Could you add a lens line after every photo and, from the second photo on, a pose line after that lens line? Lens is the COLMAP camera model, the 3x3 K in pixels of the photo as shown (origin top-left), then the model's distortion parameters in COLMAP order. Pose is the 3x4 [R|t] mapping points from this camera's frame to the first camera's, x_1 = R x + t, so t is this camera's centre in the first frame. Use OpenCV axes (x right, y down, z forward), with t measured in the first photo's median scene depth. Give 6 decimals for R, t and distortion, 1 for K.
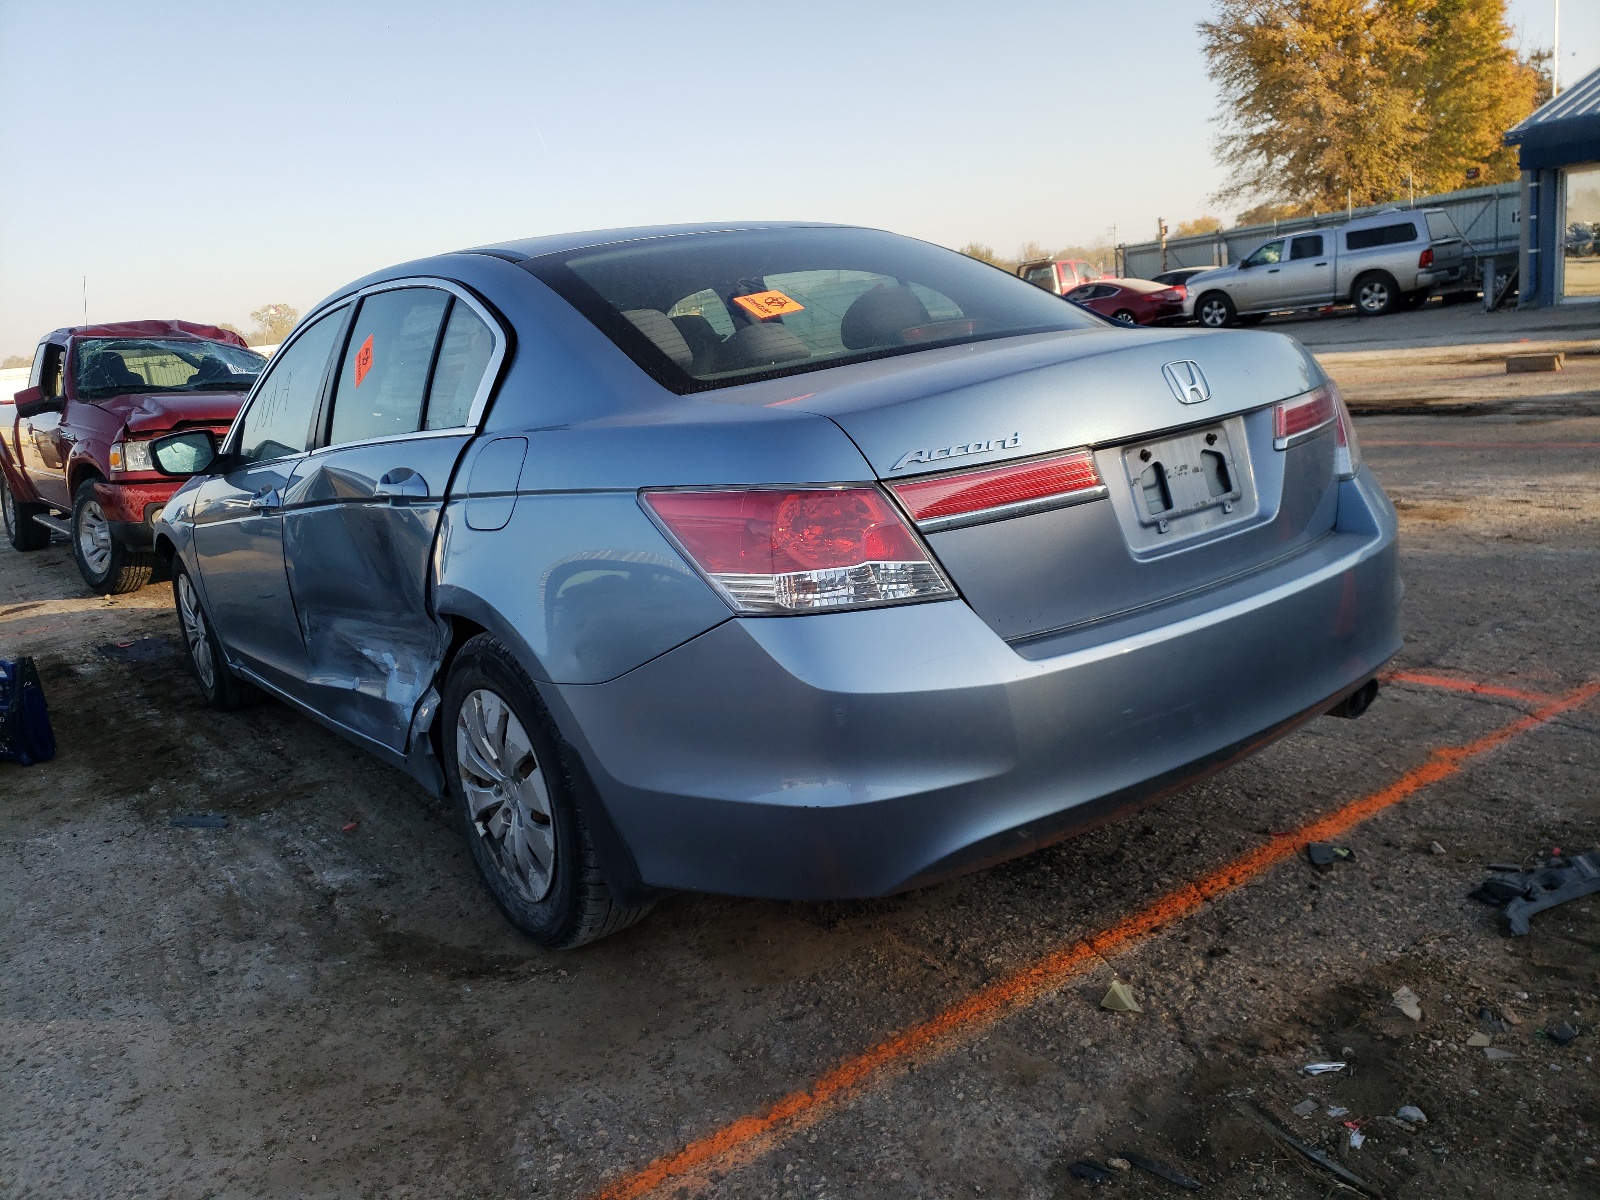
lens RADIAL K [[1180.6, 0, 800.0], [0, 1180.6, 600.0], [0, 0, 1]] dist [-0.006255, 0.031430]
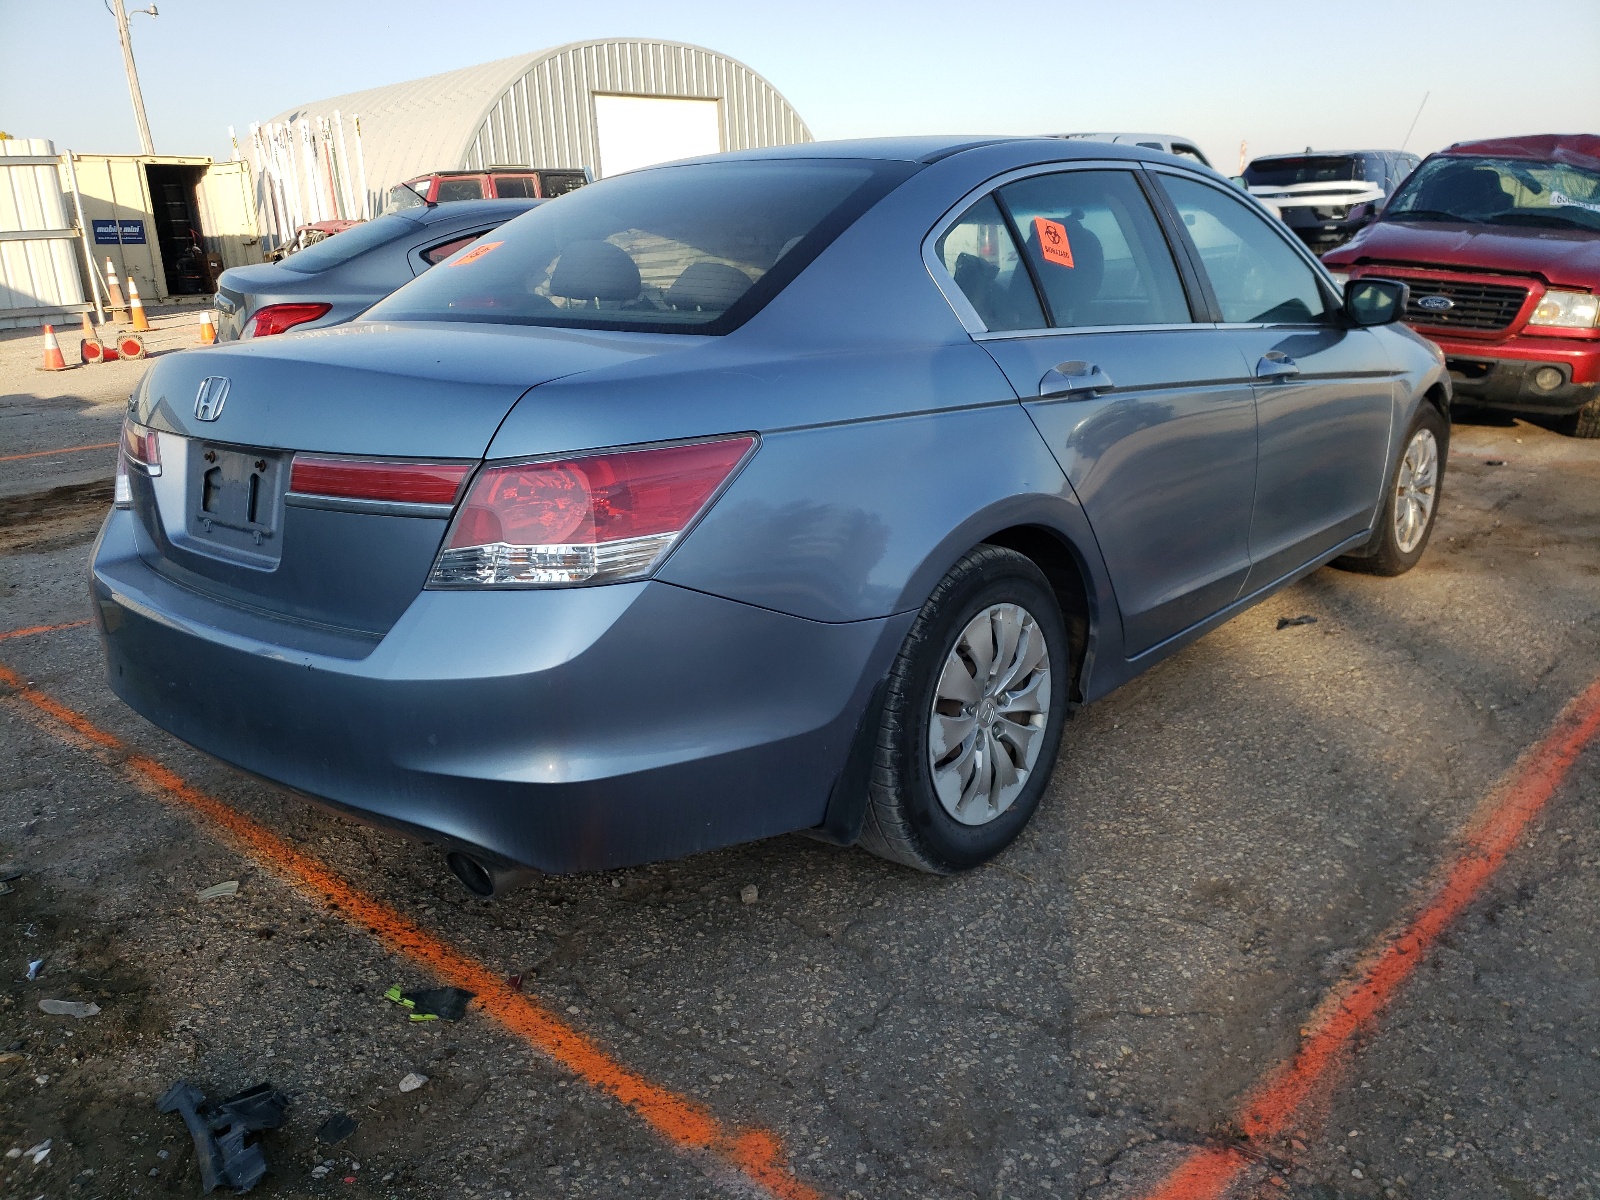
lens RADIAL K [[1180.6, 0, 800.0], [0, 1180.6, 600.0], [0, 0, 1]] dist [-0.006255, 0.031430]
pose [[0.281882, 0.383977, -0.879264, 1.362610], [-0.236511, 0.915954, 0.324177, -0.453467], [0.929842, 0.116576, 0.349005, 1.085042]]
